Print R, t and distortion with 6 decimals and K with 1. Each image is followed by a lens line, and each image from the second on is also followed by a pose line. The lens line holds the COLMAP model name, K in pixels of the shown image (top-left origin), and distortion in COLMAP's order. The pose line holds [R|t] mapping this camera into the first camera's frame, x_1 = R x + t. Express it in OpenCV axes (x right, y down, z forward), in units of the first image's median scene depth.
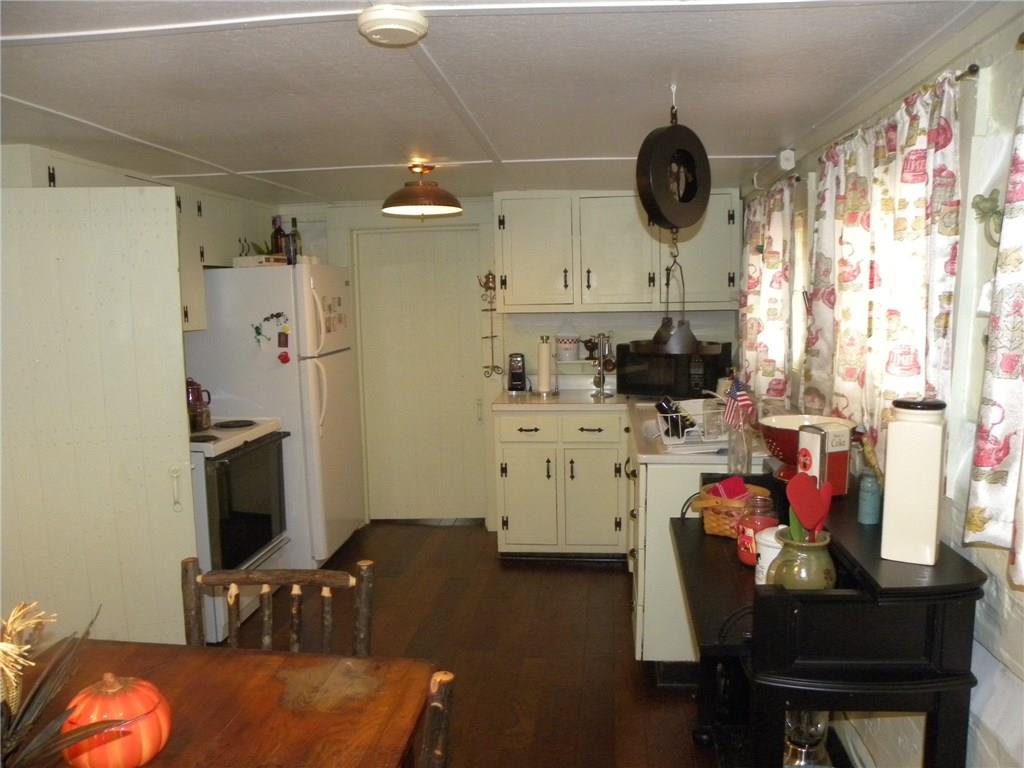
lens RADIAL K [[796.4, 0, 510.8], [0, 796.4, 380.0], [0, 0, 1]] dist [-0.121193, 0.049943]
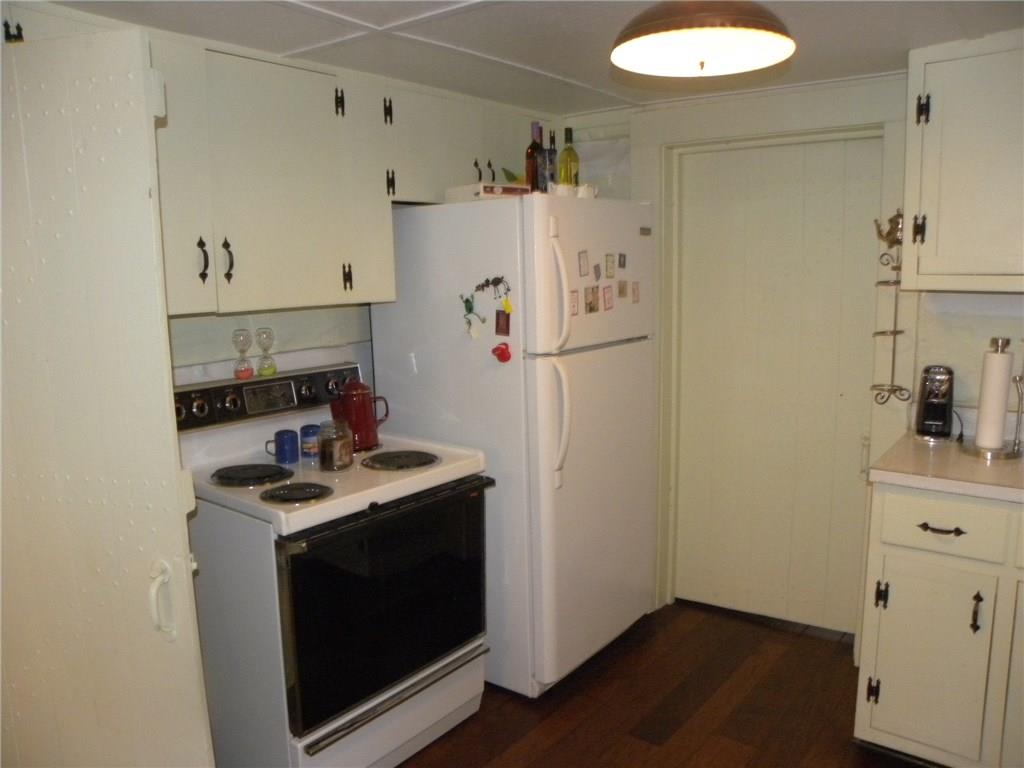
lens RADIAL K [[796.4, 0, 517.8], [0, 796.4, 389.2], [0, 0, 1]] dist [-0.121193, 0.049943]
pose [[0.858752, 0.087729, -0.504826, 0.028918], [-0.058831, 0.995600, 0.072940, -0.042276], [0.509004, -0.032938, 0.860134, 0.450478]]
